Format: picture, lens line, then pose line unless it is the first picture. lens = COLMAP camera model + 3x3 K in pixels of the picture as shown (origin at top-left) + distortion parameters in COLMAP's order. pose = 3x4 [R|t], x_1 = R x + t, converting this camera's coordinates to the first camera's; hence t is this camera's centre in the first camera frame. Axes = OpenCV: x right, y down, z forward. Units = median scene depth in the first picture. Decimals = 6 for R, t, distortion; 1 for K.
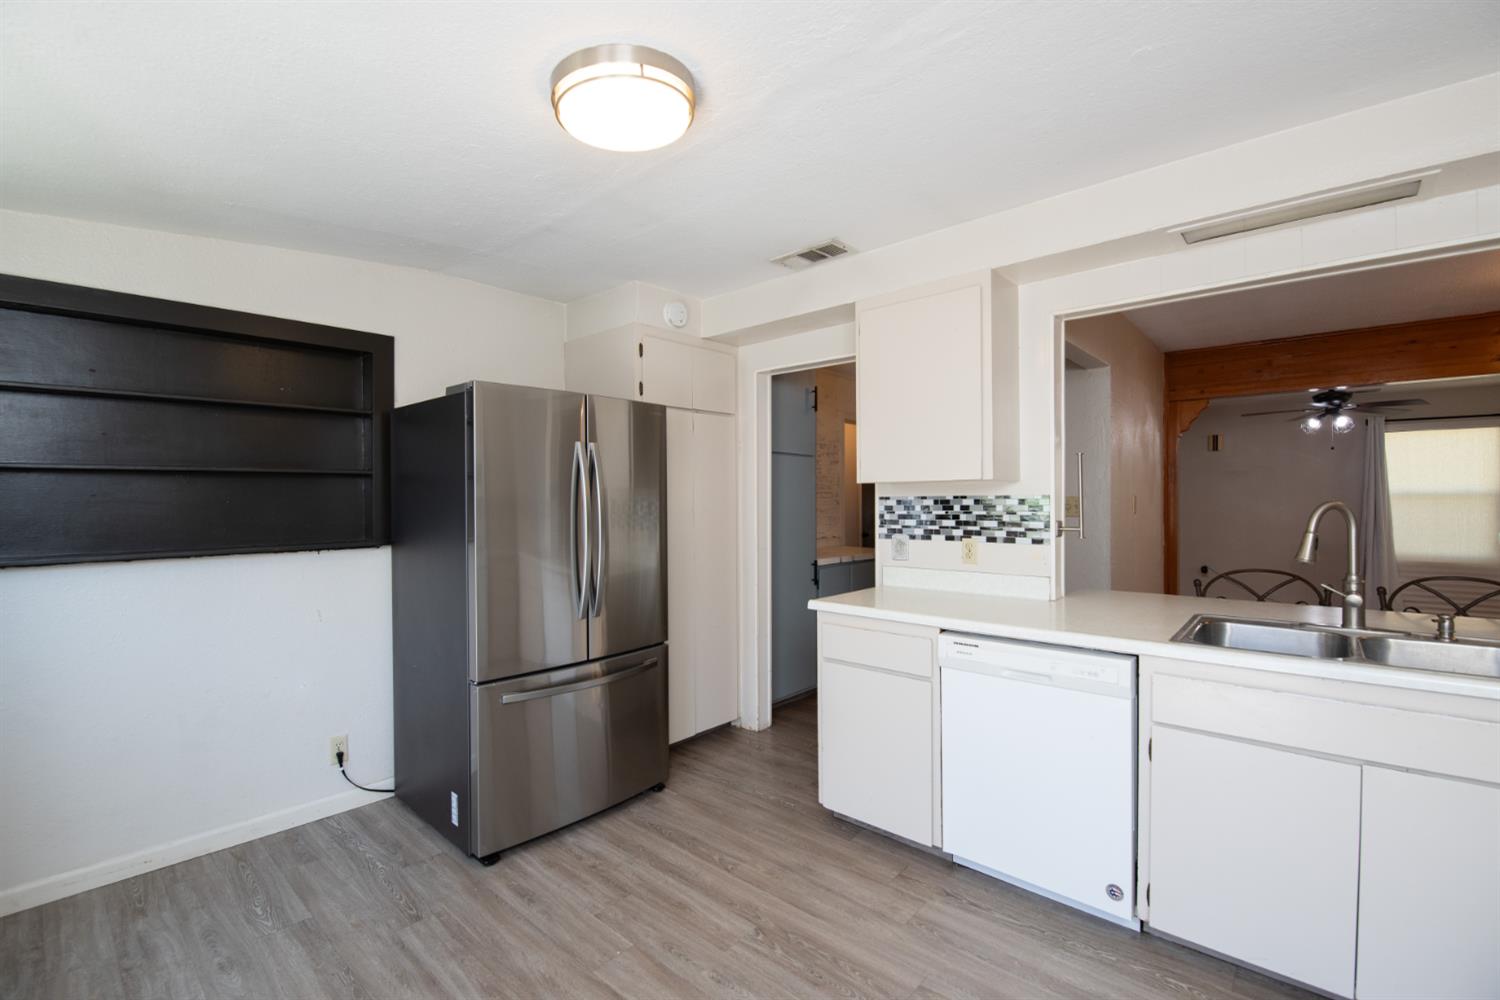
lens RADIAL K [[660.7, 0, 745.9], [0, 660.7, 501.5], [0, 0, 1]] dist [-0.010481, -0.005345]
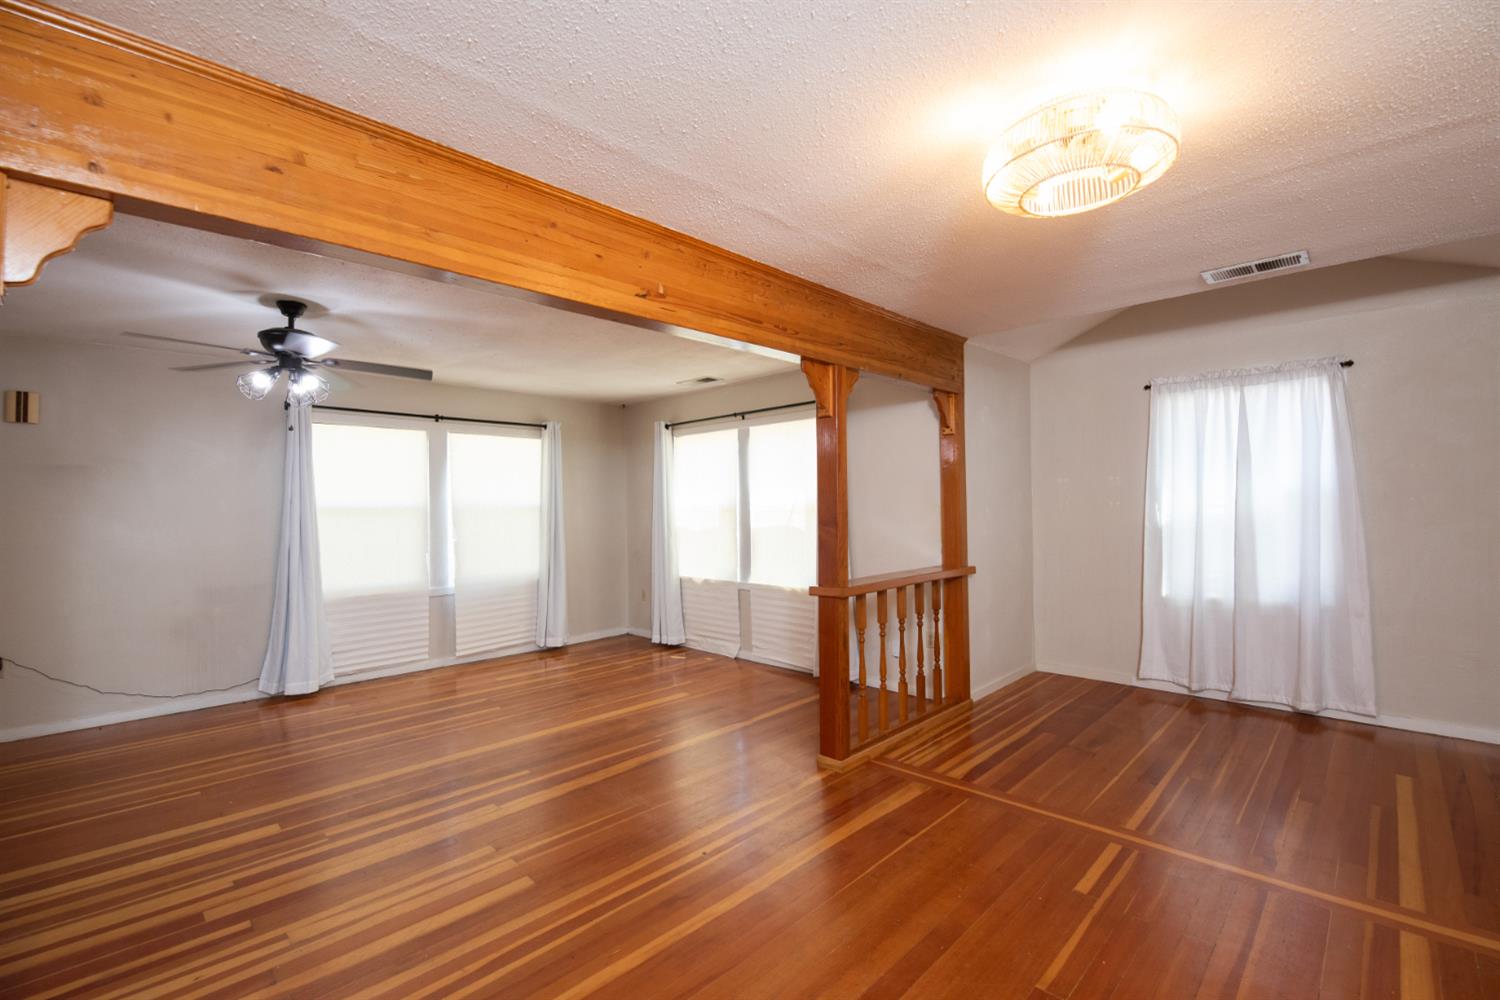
lens RADIAL K [[660.7, 0, 746.1], [0, 660.7, 495.3], [0, 0, 1]] dist [-0.010481, -0.005345]
pose [[0.060798, 0.020809, 0.997933, 0.829161], [0.014528, 0.999658, -0.021730, -0.010124], [-0.998044, 0.015819, 0.060474, 1.350355]]
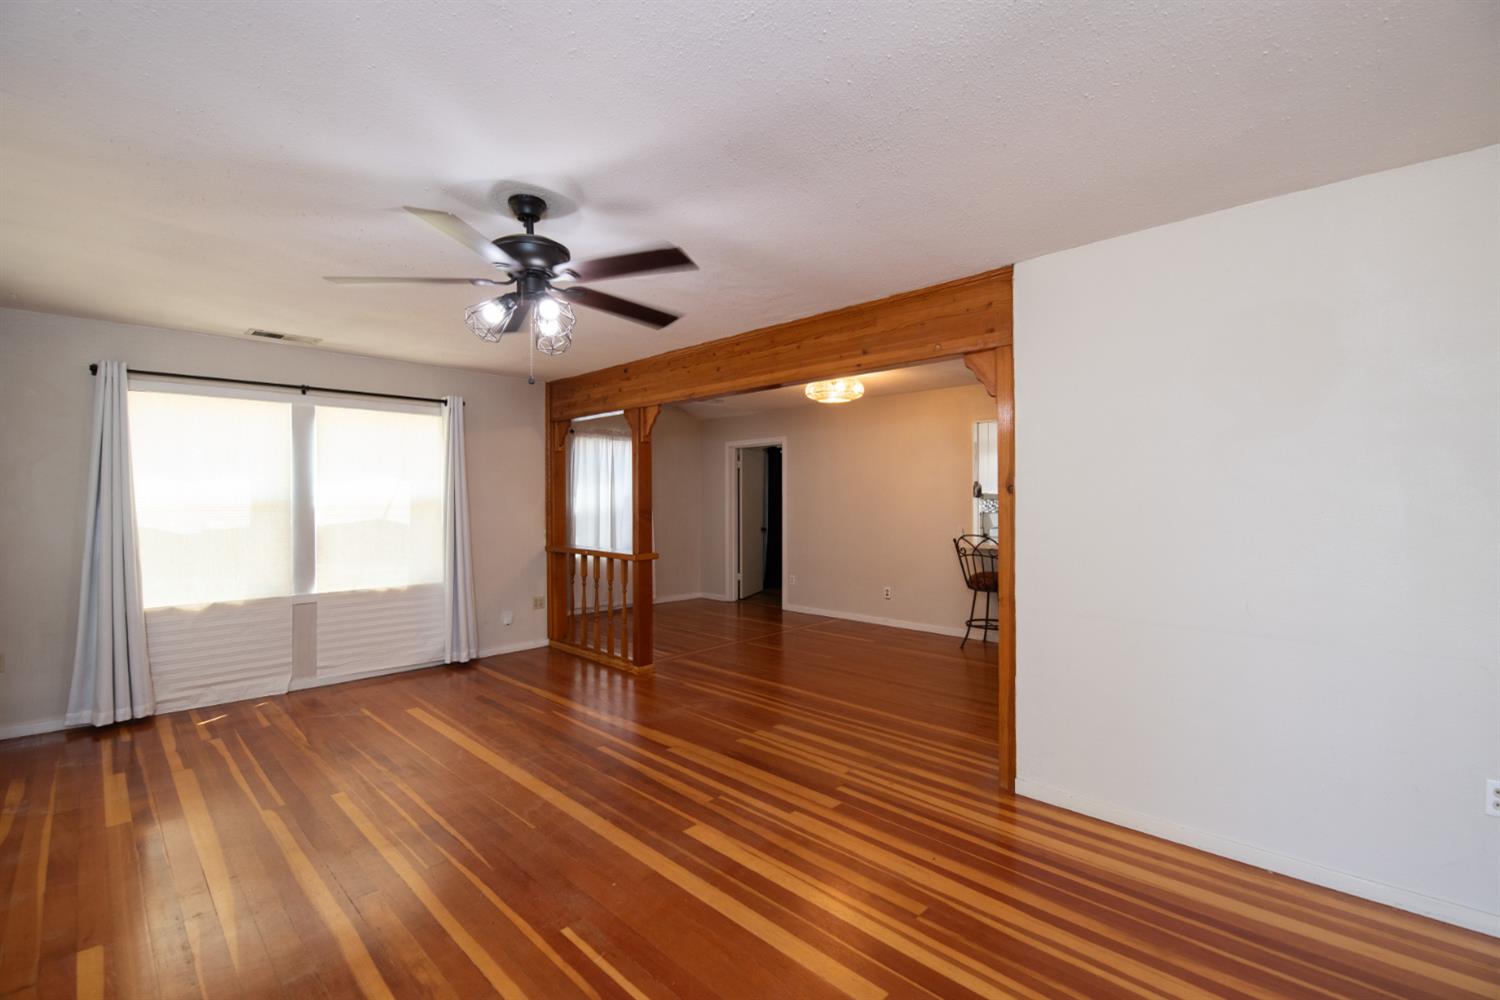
lens RADIAL K [[660.7, 0, 755.6], [0, 660.7, 500.2], [0, 0, 1]] dist [-0.010481, -0.005345]
pose [[-0.998849, 0.008757, 0.047150, 1.777517], [0.008845, 0.999960, 0.001656, -0.017834], [-0.047133, 0.002071, -0.998886, 3.370010]]
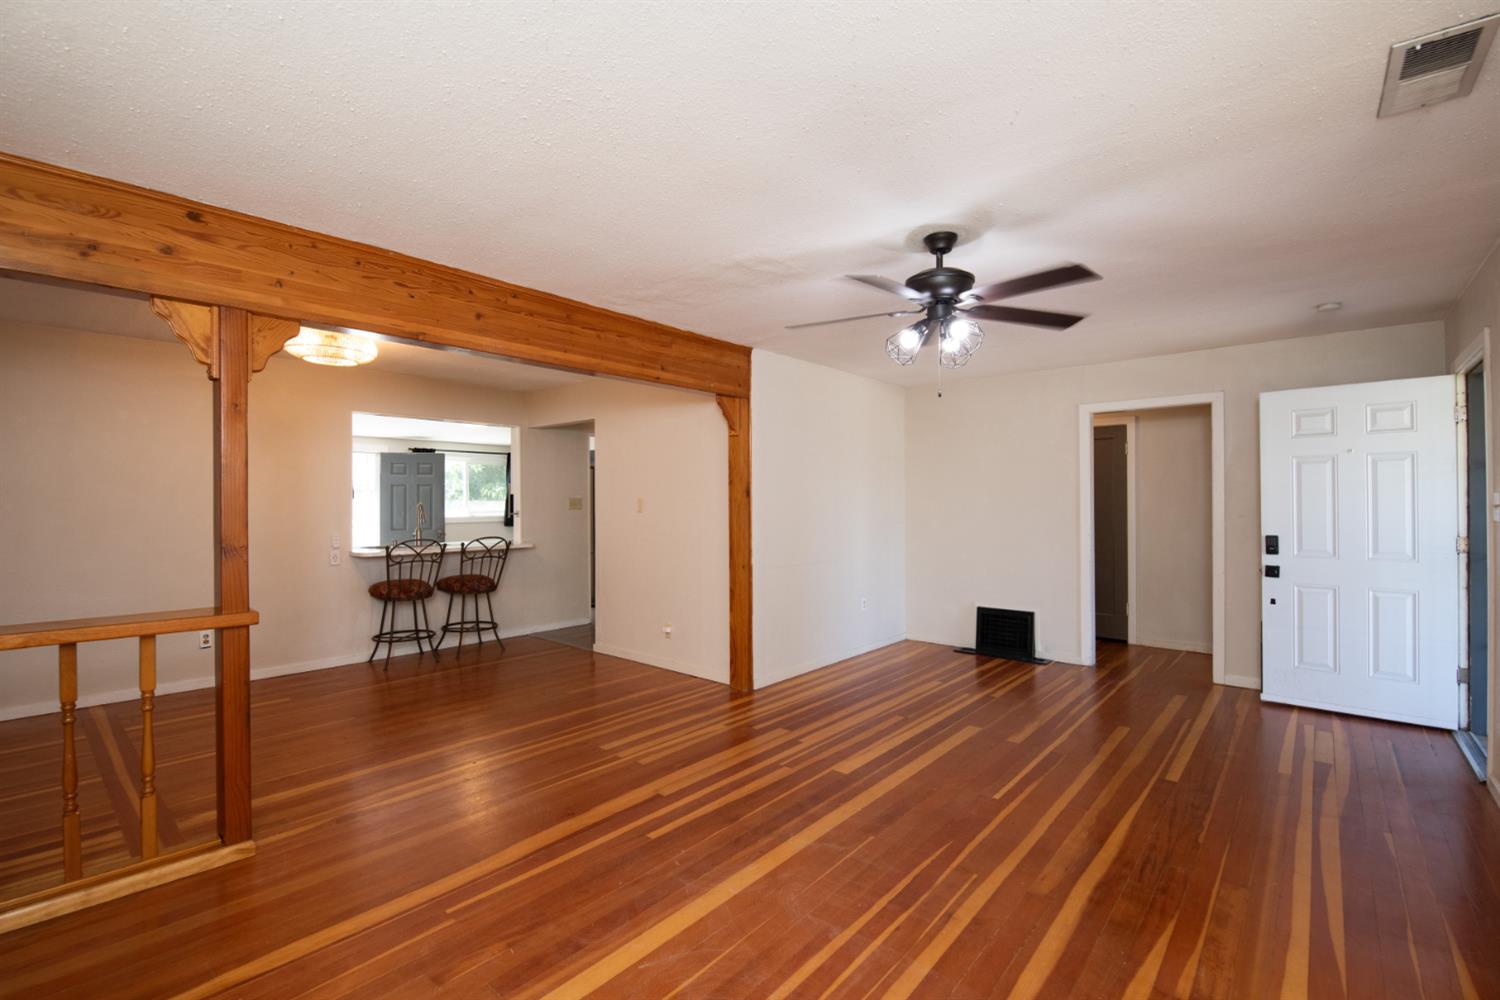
lens RADIAL K [[660.7, 0, 751.8], [0, 660.7, 499.2], [0, 0, 1]] dist [-0.010481, -0.005345]
pose [[0.015081, 0.002729, -0.999883, 3.286841], [0.001843, 0.999995, 0.002757, -0.019688], [0.999885, -0.001884, 0.015076, 2.057423]]
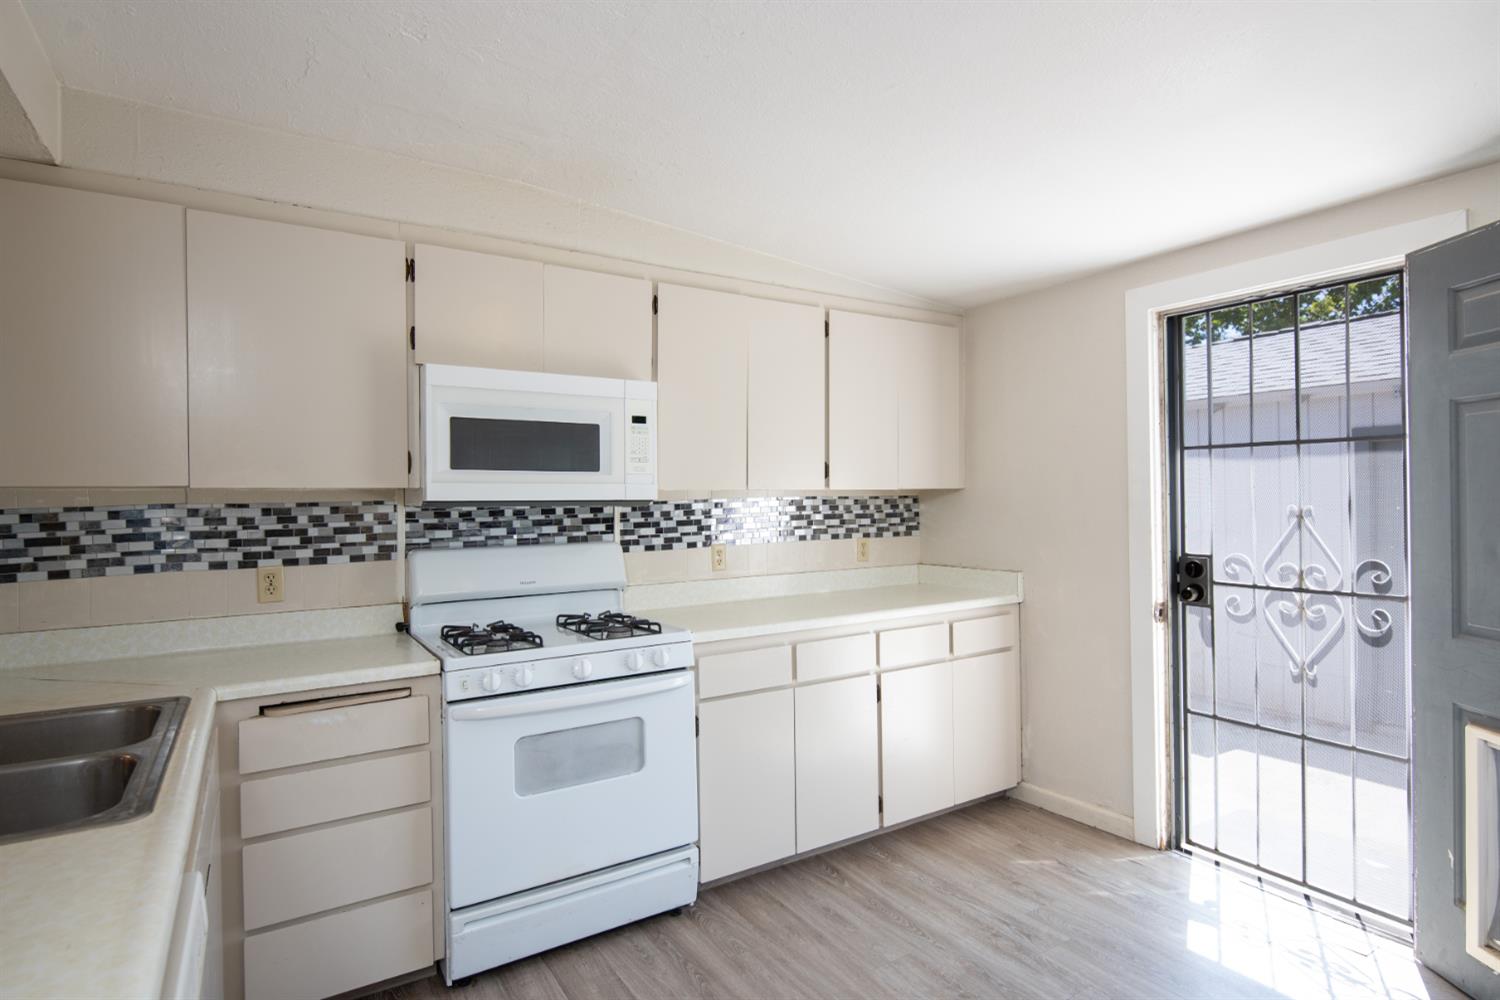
lens RADIAL K [[764.6, 0, 756.1], [0, 764.6, 500.5], [0, 0, 1]] dist [-0.003385, -0.001836]
pose [[-0.959375, 0.021125, 0.281342, 0.039206], [0.023324, 0.999718, 0.004470, -0.007818], [-0.281169, 0.010850, -0.959597, 1.118287]]
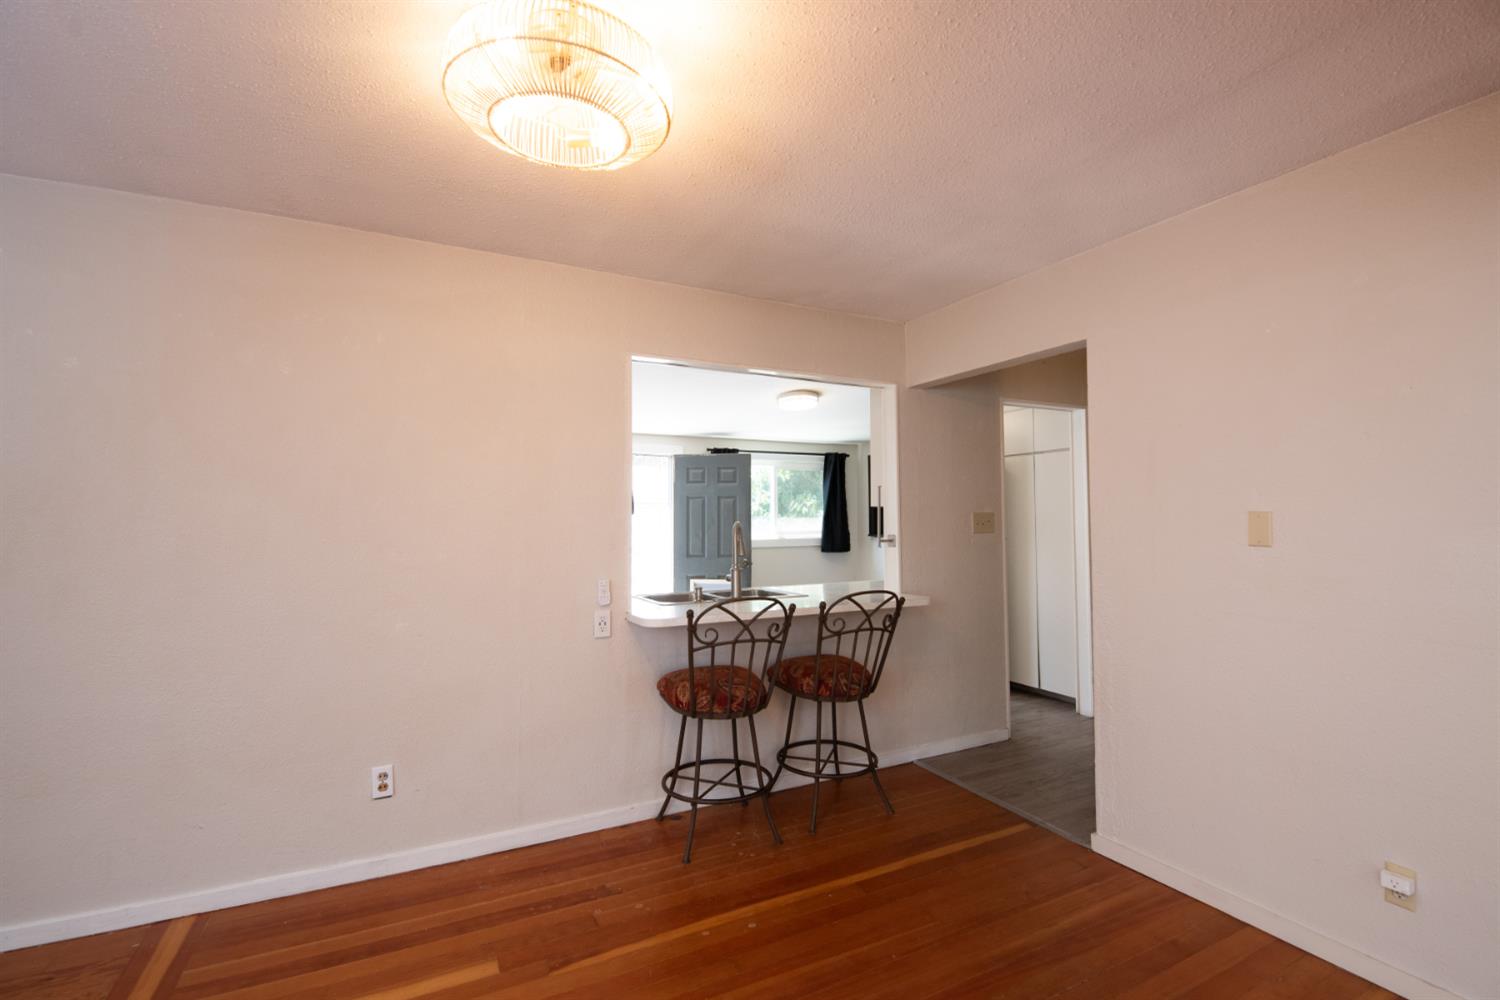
lens RADIAL K [[660.7, 0, 752.1], [0, 660.7, 496.4], [0, 0, 1]] dist [-0.010481, -0.005345]
pose [[-0.370652, -0.024017, -0.928461, 2.093416], [0.007654, 0.999553, -0.028912, -0.013965], [0.928740, -0.017823, -0.370302, 1.400028]]
